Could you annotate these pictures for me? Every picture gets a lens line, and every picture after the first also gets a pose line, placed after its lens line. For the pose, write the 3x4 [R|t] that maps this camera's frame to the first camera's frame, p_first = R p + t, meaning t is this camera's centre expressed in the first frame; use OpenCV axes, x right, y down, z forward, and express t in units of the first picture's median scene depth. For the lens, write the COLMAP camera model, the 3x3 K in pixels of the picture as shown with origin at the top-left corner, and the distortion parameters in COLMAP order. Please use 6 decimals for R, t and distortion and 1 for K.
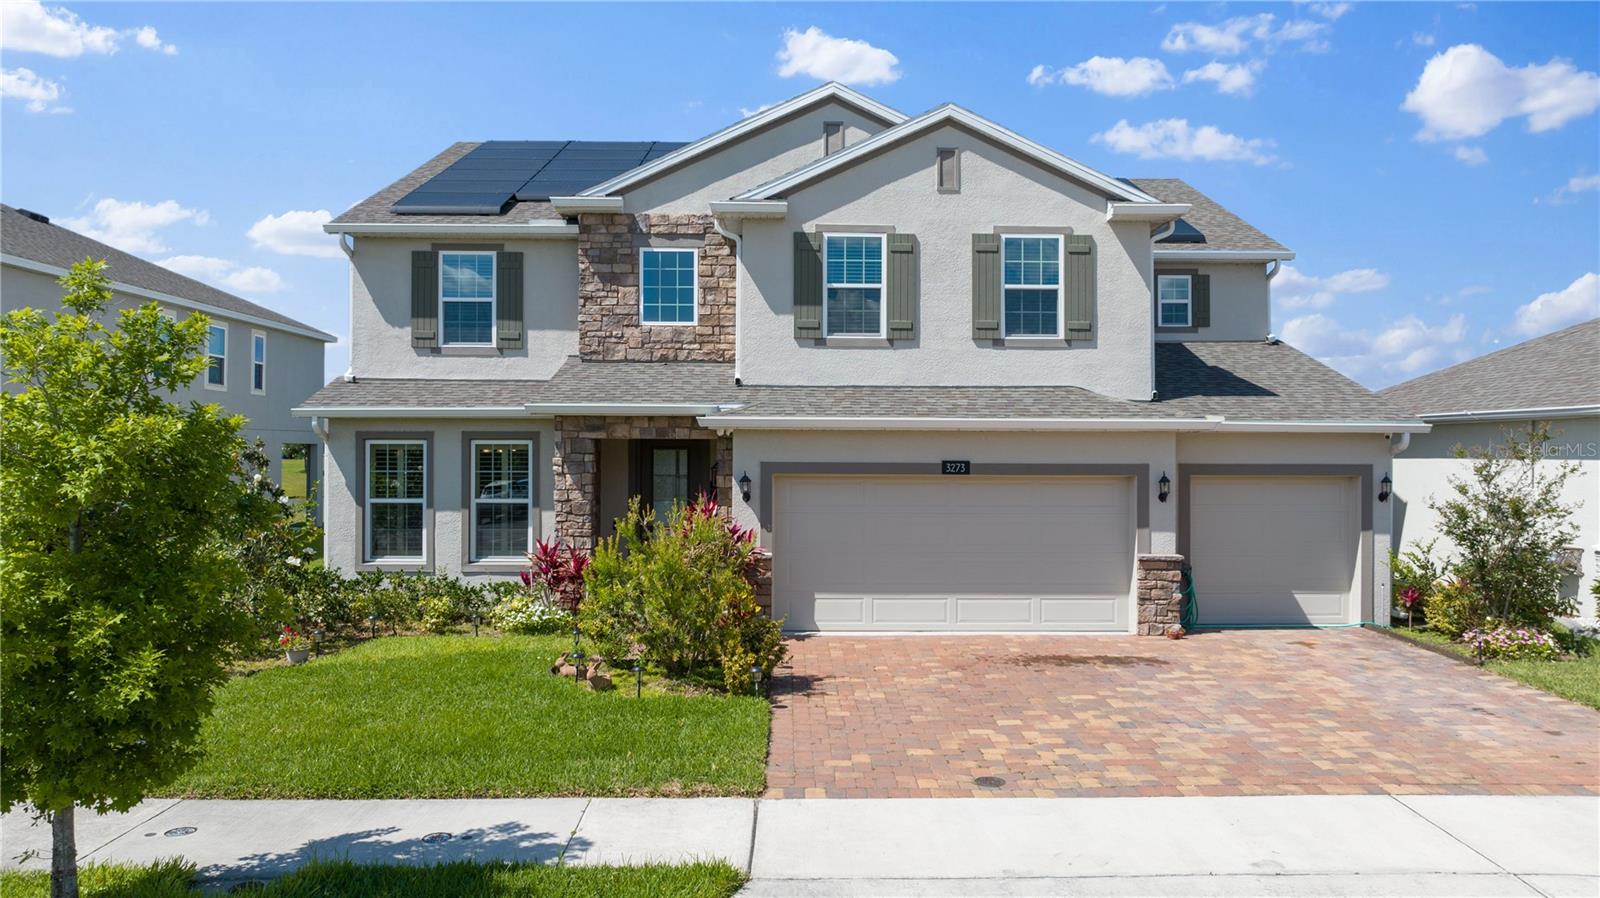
lens RADIAL K [[1132.7, 0, 800.0], [0, 1132.7, 449.0], [0, 0, 1]] dist [-0.026070, 0.008315]
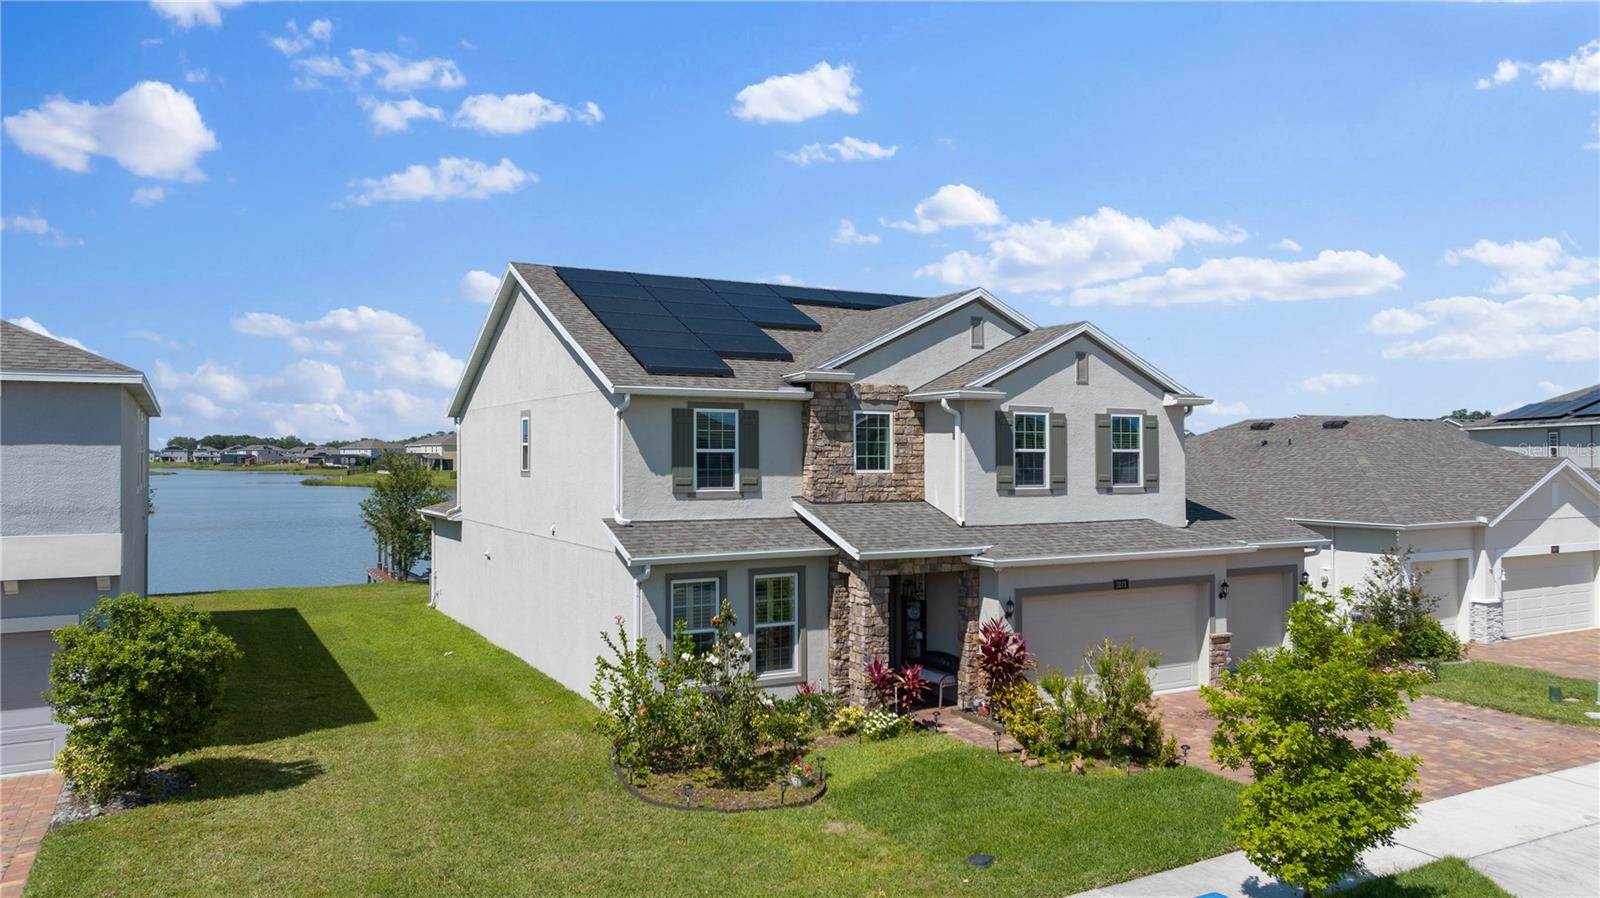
lens RADIAL K [[1132.7, 0, 800.0], [0, 1132.7, 449.0], [0, 0, 1]] dist [-0.026070, 0.008315]
pose [[0.881770, -0.000093, 0.471679, -0.839446], [0.003661, 0.999971, -0.006648, -0.137754], [-0.471665, 0.007589, 0.881745, -0.072374]]
